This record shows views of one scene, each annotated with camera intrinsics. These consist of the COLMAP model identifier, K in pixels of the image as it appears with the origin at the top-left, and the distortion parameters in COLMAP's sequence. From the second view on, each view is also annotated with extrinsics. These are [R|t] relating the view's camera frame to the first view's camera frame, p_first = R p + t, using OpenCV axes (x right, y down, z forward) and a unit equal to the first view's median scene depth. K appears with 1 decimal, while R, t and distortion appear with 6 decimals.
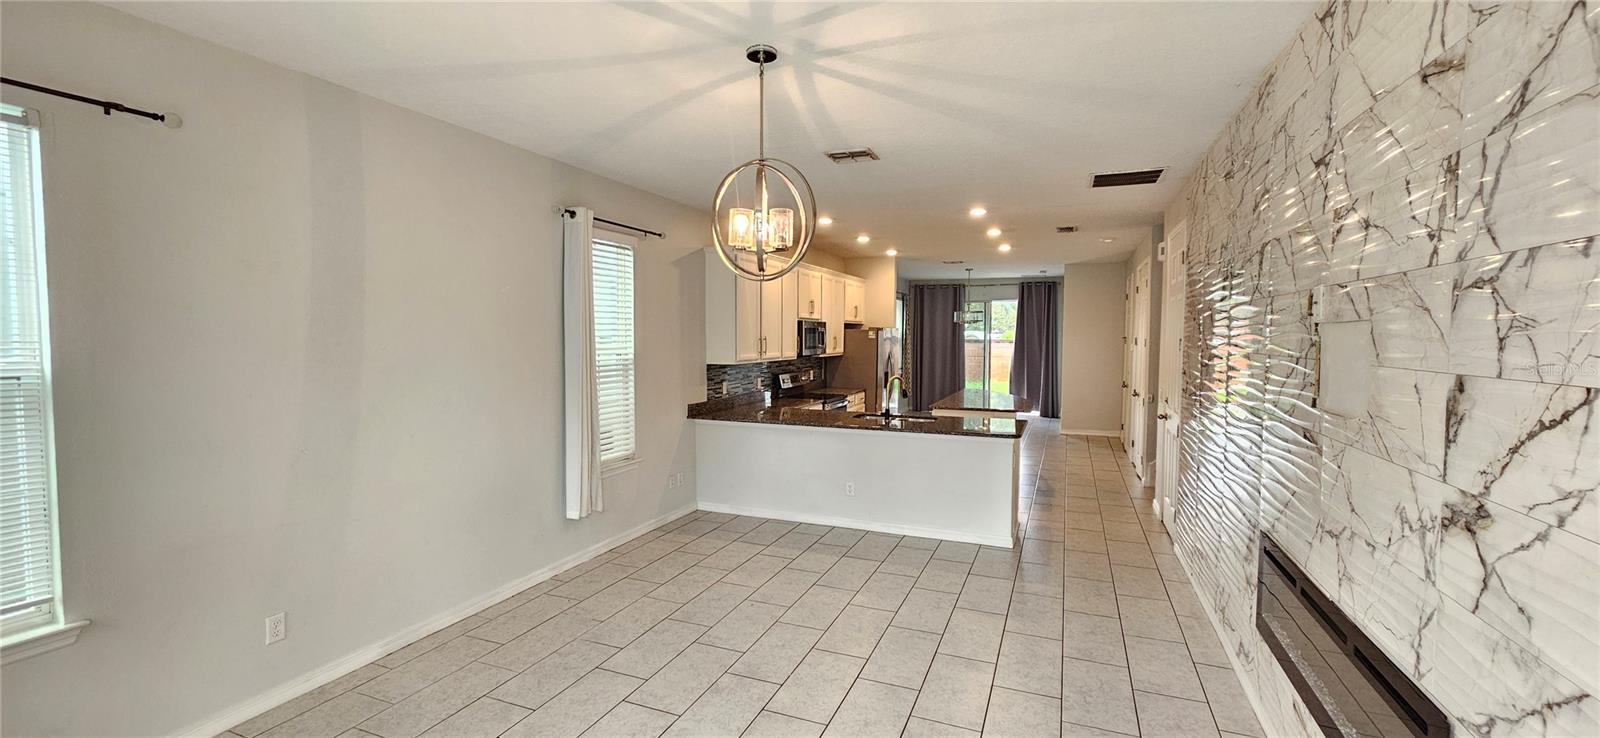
lens RADIAL K [[650.0, 0, 800.0], [0, 650.0, 369.0], [0, 0, 1]] dist [-0.000815, -0.000066]
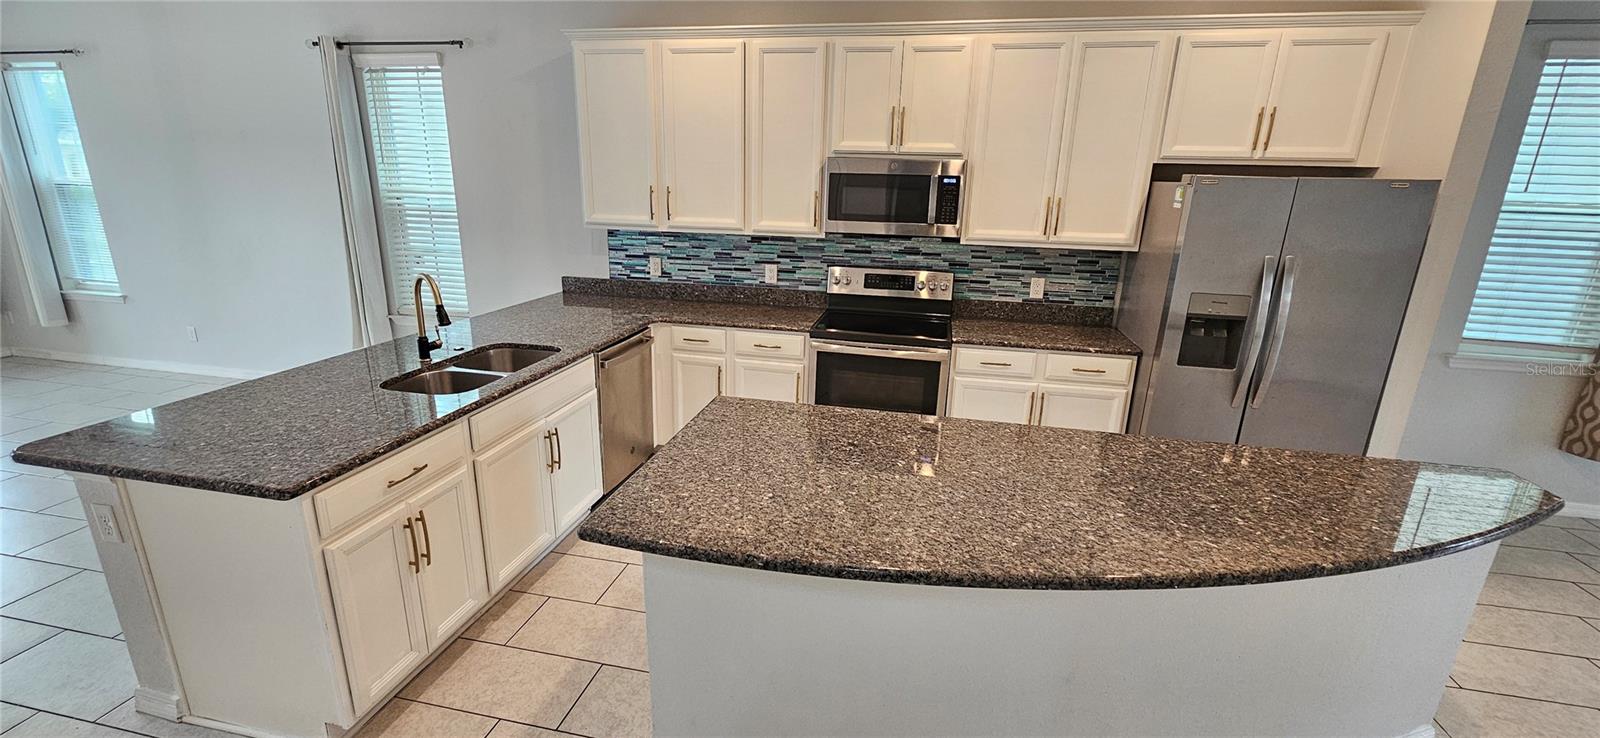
lens RADIAL K [[650.0, 0, 800.0], [0, 650.0, 369.0], [0, 0, 1]] dist [-0.000815, -0.000066]
pose [[0.193859, 0.268575, -0.943550, 0.584348], [-0.078614, 0.962956, 0.257947, -0.054534], [0.977875, 0.024171, 0.207791, 1.049399]]
